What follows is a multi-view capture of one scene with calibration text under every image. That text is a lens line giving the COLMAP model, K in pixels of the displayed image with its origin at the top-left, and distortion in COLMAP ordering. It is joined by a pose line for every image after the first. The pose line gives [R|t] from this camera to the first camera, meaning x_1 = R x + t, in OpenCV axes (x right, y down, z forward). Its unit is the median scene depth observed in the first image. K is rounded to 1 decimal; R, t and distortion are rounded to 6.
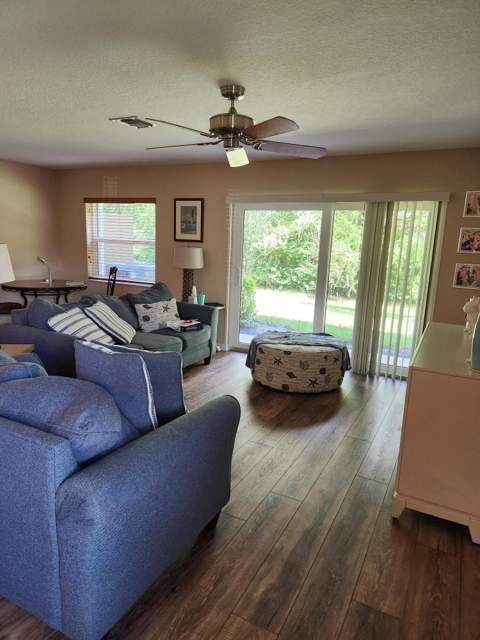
lens RADIAL K [[430.0, 0, 237.1], [0, 430.0, 319.5], [0, 0, 1]] dist [0.046712, -0.043836]
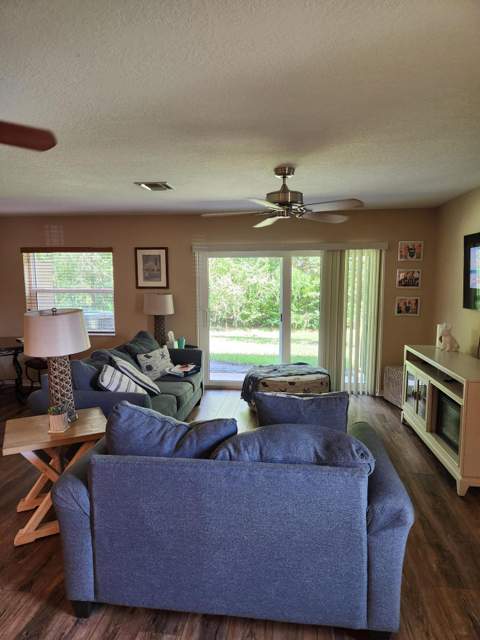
lens RADIAL K [[430.0, 0, 236.7], [0, 430.0, 324.1], [0, 0, 1]] dist [0.046712, -0.043836]
pose [[0.939226, -0.080307, 0.333775, -0.300762], [0.100911, 0.993885, -0.044829, -0.033224], [-0.328133, 0.075786, 0.941586, -0.029266]]
